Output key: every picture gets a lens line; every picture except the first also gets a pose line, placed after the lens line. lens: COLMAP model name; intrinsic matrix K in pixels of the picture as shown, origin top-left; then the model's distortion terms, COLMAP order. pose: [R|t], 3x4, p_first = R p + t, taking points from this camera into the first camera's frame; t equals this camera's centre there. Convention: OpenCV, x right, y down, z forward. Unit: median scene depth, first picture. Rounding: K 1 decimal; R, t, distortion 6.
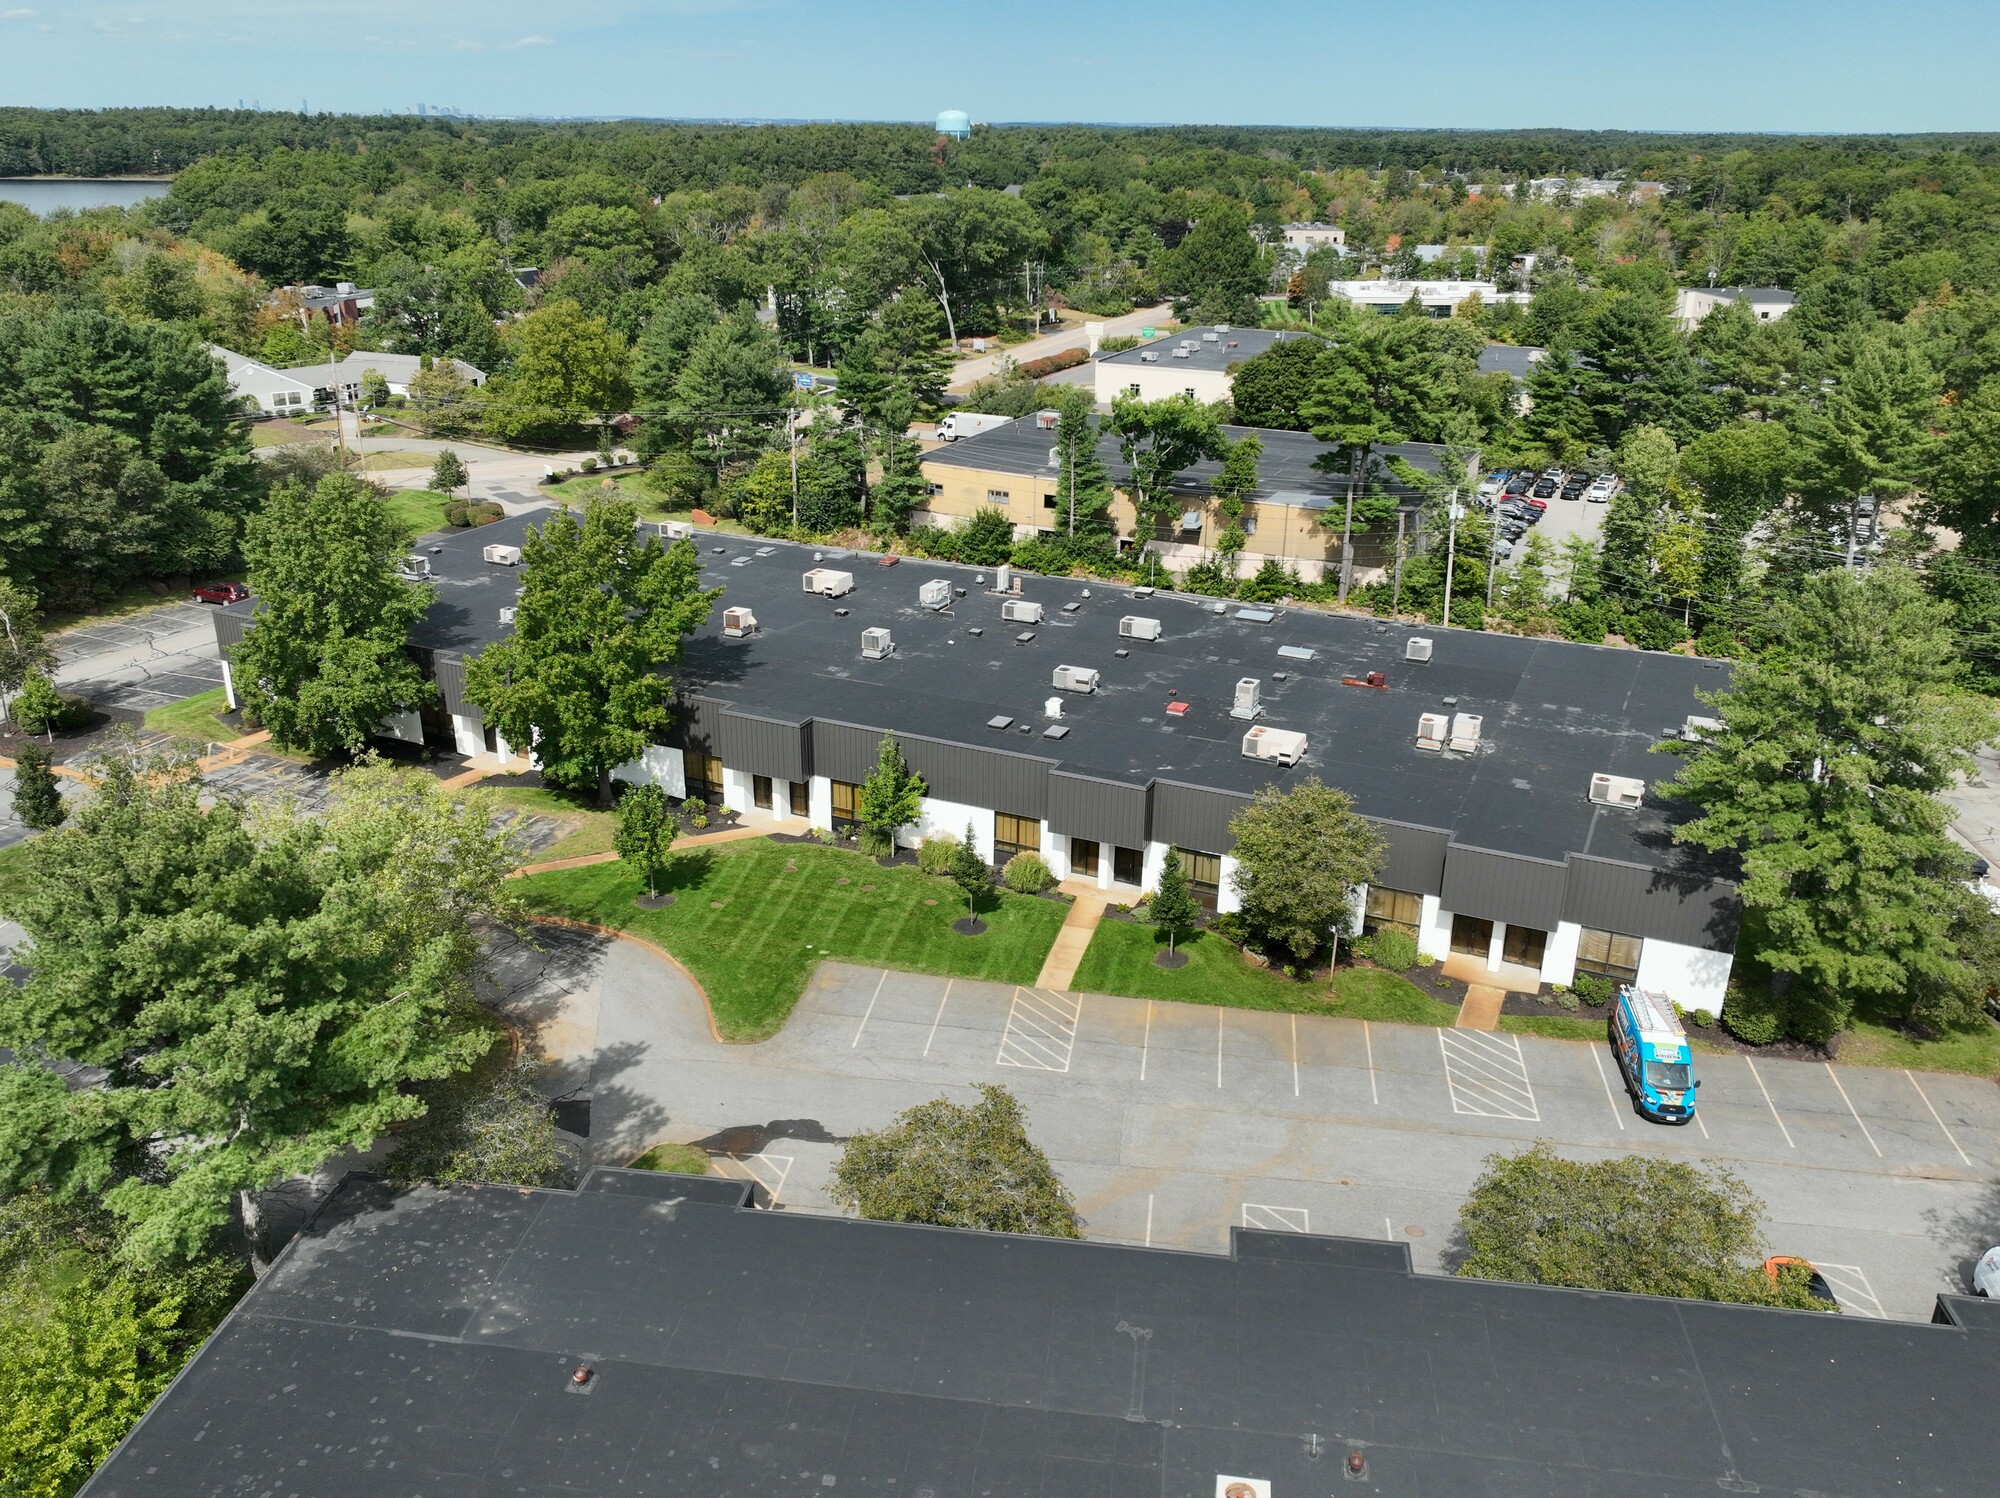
lens RADIAL K [[1565.0, 0, 1002.4], [0, 1565.0, 751.3], [0, 0, 1]] dist [0.006266, 0.000646]
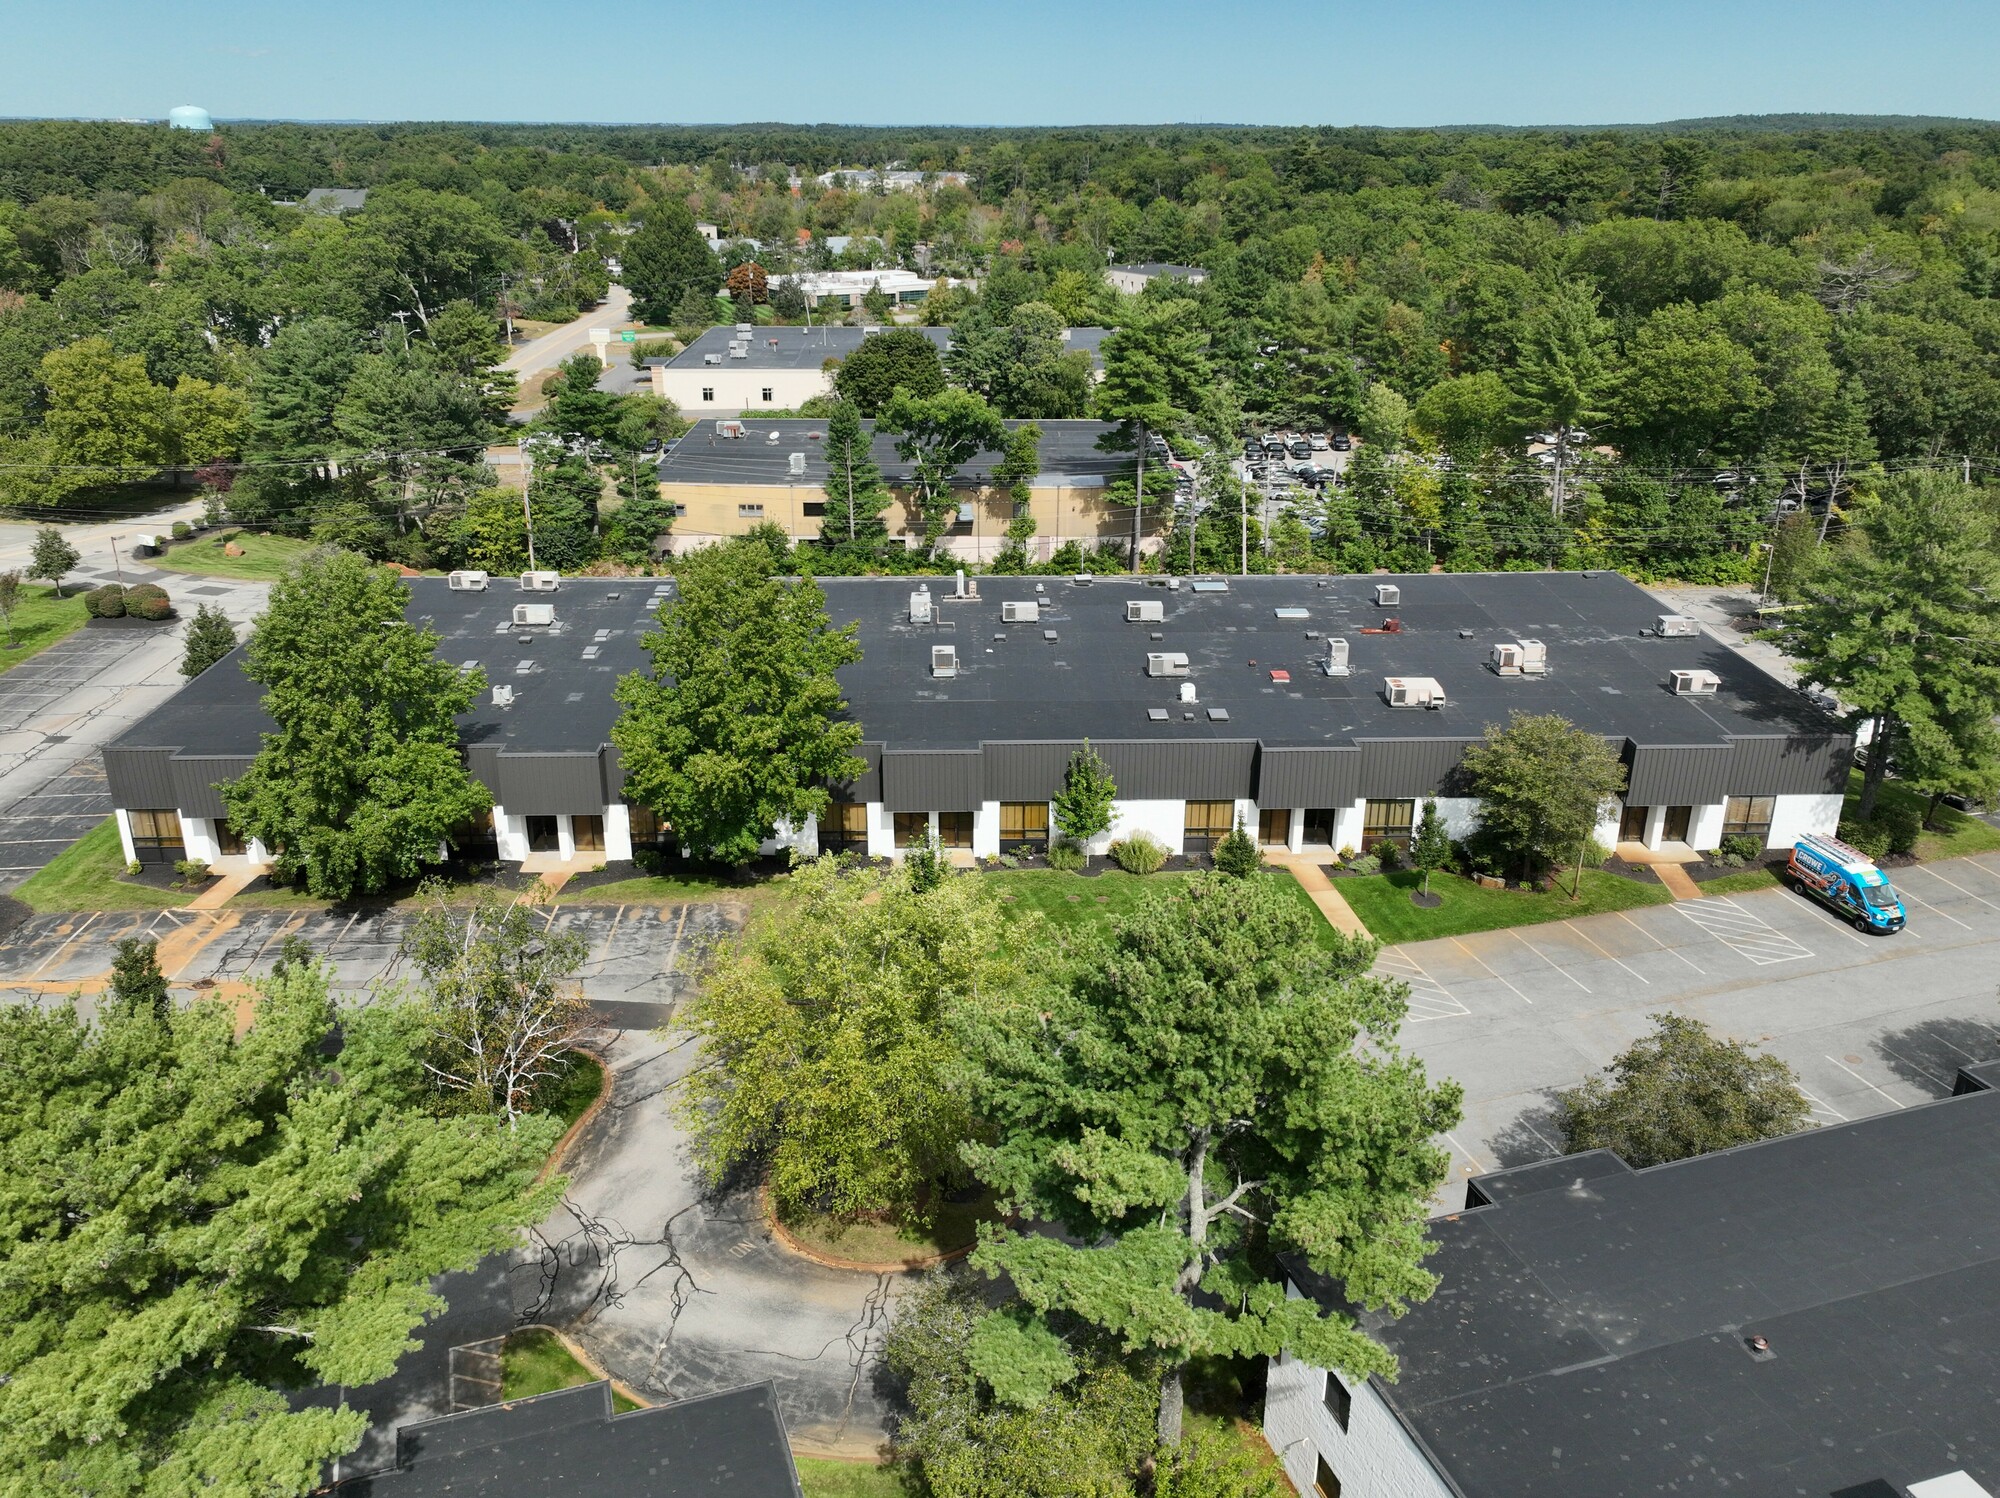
lens RADIAL K [[1565.0, 0, 1002.1], [0, 1565.0, 746.6], [0, 0, 1]] dist [0.006266, 0.000646]
pose [[0.898071, -0.169086, 0.406052, -0.301259], [0.169048, 0.984941, 0.036257, -0.030888], [-0.406068, 0.036080, 0.913130, 0.069471]]
